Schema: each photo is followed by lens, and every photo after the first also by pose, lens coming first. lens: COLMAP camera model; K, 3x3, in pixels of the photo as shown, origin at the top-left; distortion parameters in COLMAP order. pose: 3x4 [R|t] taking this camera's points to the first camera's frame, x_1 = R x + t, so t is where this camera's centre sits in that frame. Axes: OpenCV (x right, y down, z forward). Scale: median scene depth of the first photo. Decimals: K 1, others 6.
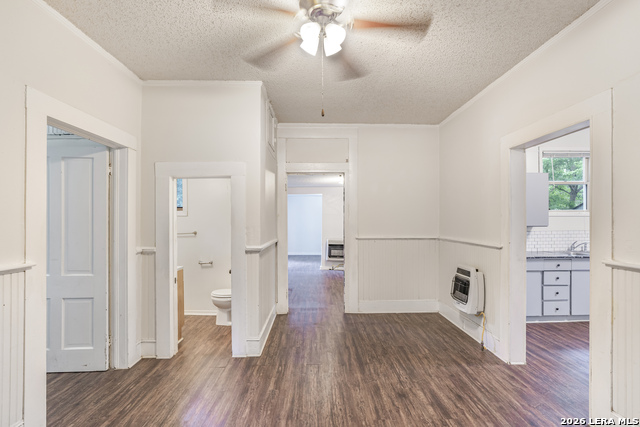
lens RADIAL K [[300.5, 0, 321.4], [0, 300.5, 219.5], [0, 0, 1]] dist [-0.027233, -0.000550]
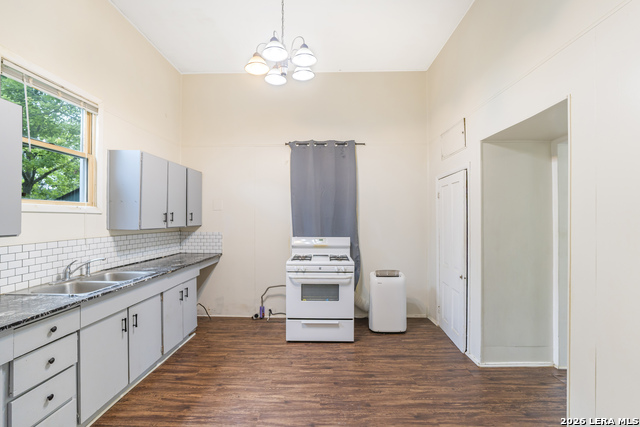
lens RADIAL K [[299.1, 0, 324.8], [0, 299.1, 214.8], [0, 0, 1]] dist [-0.024944, 0.009866]
pose [[0.033229, 0.010724, 0.999390, 0.396979], [-0.007132, 0.999920, -0.010493, -0.005030], [-0.999422, -0.006779, 0.033303, 0.600367]]
